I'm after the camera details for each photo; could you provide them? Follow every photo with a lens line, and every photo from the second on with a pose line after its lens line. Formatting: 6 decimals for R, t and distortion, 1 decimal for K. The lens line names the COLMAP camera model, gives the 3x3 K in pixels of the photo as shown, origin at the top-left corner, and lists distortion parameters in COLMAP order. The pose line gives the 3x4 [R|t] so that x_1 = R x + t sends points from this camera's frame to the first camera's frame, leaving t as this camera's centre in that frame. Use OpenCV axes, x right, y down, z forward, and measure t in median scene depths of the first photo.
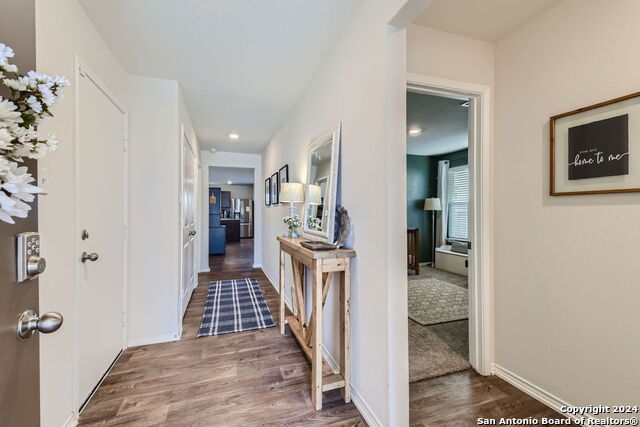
lens RADIAL K [[280.9, 0, 318.7], [0, 280.9, 212.7], [0, 0, 1]] dist [0.019348, -0.002325]
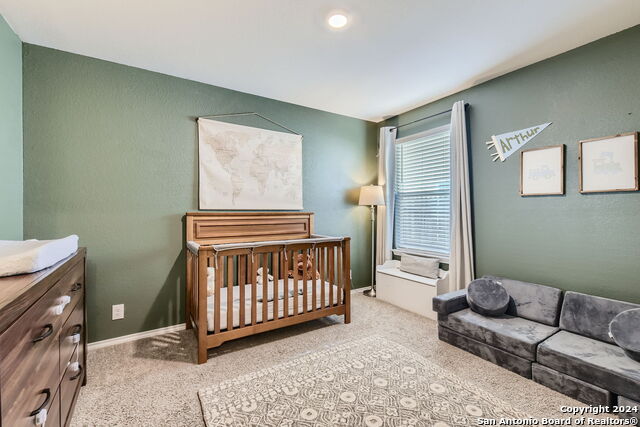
lens RADIAL K [[280.9, 0, 320.8], [0, 280.9, 210.4], [0, 0, 1]] dist [0.019348, -0.002325]
pose [[0.974172, -0.002756, 0.225792, 0.155196], [0.003009, 0.999995, -0.000776, 0.003559], [-0.225788, 0.001435, 0.974175, 0.422637]]
